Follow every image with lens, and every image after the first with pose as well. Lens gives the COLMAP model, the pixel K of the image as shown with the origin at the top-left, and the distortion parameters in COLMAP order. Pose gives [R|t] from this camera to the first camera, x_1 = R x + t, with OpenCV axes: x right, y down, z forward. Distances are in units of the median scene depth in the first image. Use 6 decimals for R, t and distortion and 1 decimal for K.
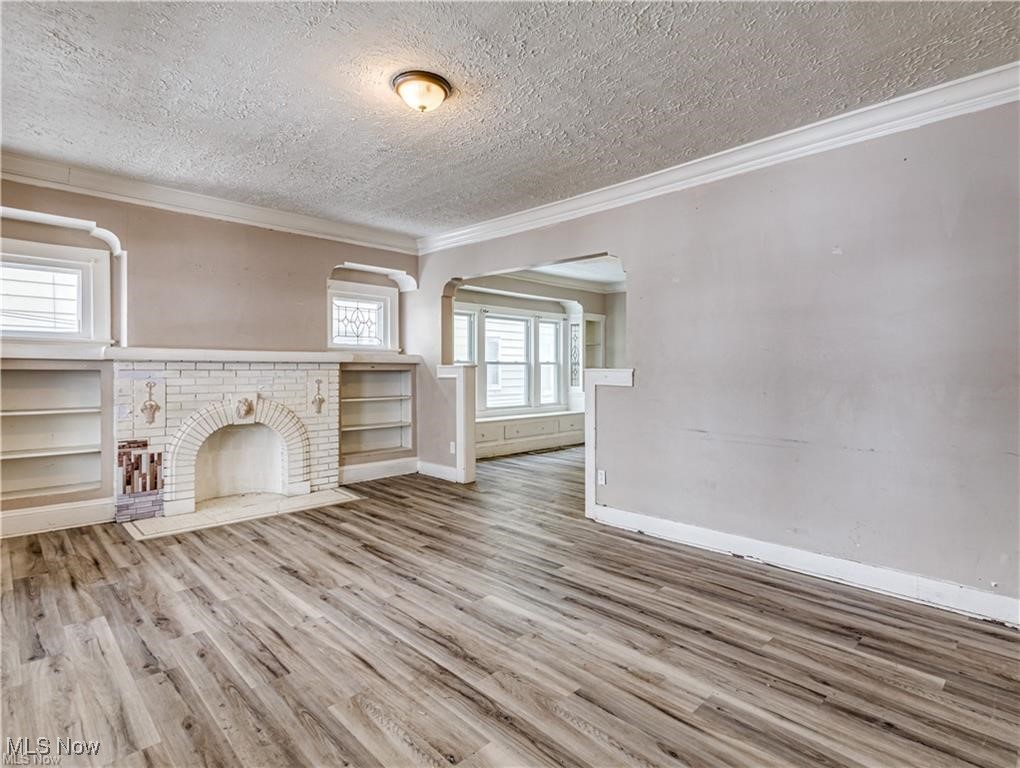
lens RADIAL K [[529.2, 0, 510.6], [0, 529.2, 376.8], [0, 0, 1]] dist [-0.022324, 0.000599]
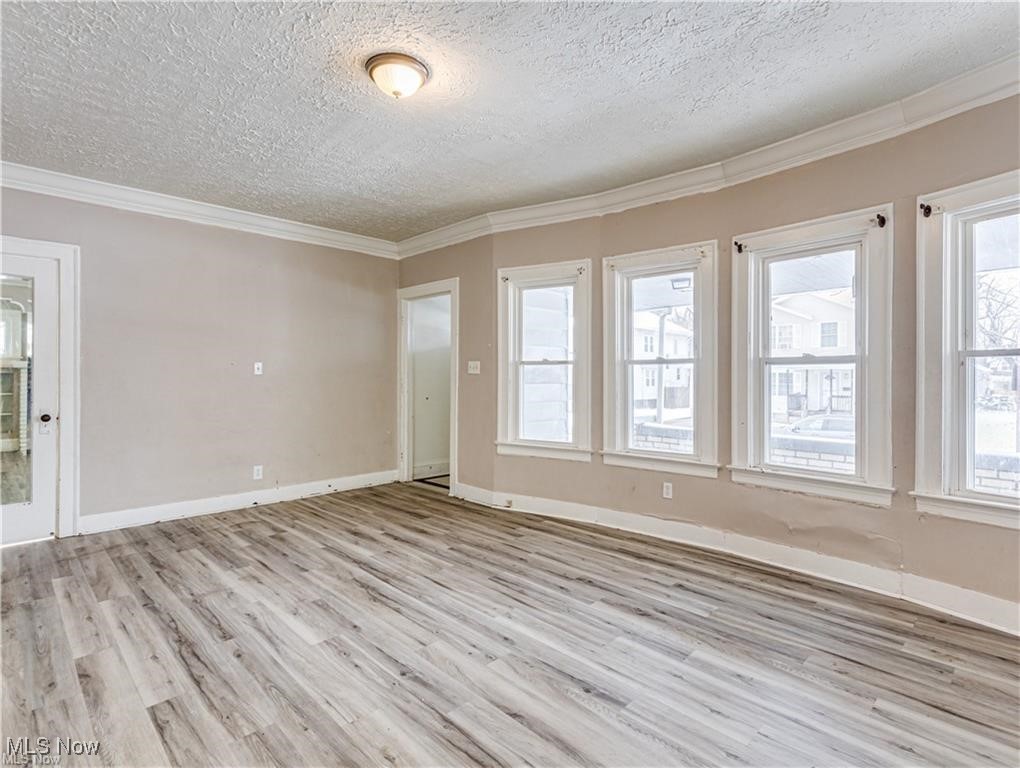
lens RADIAL K [[529.2, 0, 509.0], [0, 529.2, 377.3], [0, 0, 1]] dist [-0.022324, 0.000599]
pose [[-0.999939, -0.009756, -0.005264, -0.409273], [-0.009839, 0.999823, 0.016062, -0.031464], [0.005107, 0.016113, -0.999857, 2.192393]]
